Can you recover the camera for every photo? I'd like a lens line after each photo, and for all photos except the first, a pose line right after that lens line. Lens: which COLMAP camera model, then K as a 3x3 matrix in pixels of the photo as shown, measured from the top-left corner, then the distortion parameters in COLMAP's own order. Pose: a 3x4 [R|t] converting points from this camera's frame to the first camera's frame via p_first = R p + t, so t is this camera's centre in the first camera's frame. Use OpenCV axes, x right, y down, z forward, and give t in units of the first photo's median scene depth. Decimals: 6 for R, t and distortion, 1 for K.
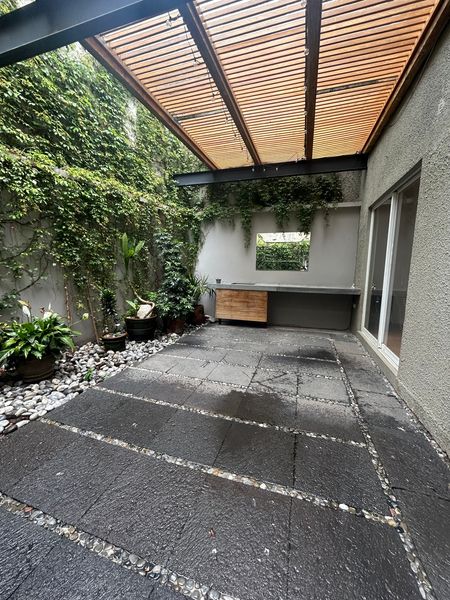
lens RADIAL K [[244.0, 0, 225.0], [0, 244.0, 300.0], [0, 0, 1]] dist [0.000837, 0.001048]
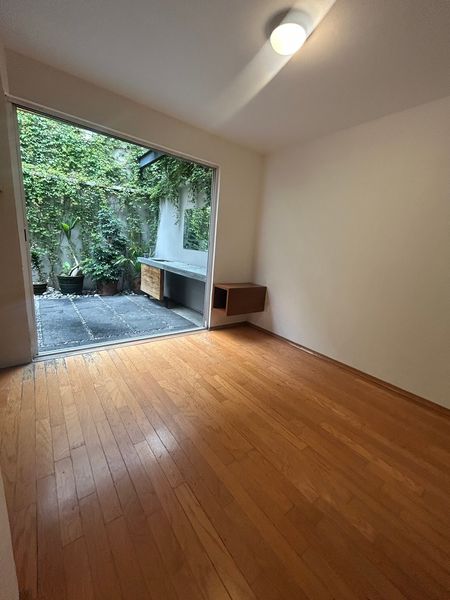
lens RADIAL K [[244.0, 0, 225.0], [0, 244.0, 300.0], [0, 0, 1]] dist [0.000837, 0.001048]
pose [[0.815637, 0.178030, -0.550492, 1.051394], [-0.149589, 0.984019, 0.096595, -0.051185], [0.558891, 0.003561, 0.829233, 0.374106]]
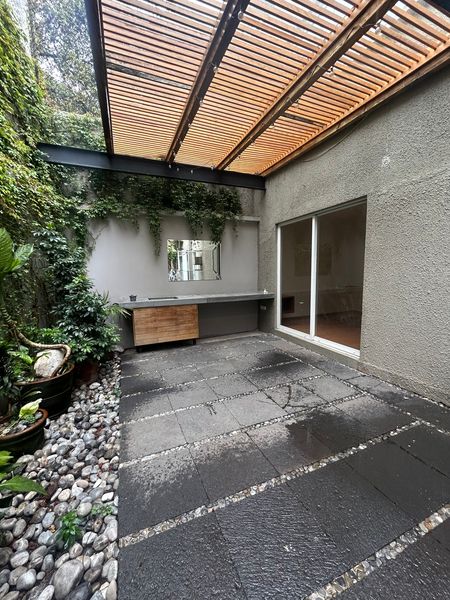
lens RADIAL K [[244.0, 0, 225.0], [0, 244.0, 300.0], [0, 0, 1]] dist [0.000837, 0.001048]
pose [[0.757947, -0.107354, 0.643421, -0.368077], [0.119037, 0.992565, 0.025383, -0.068416], [-0.641363, 0.057352, 0.765091, 0.261307]]
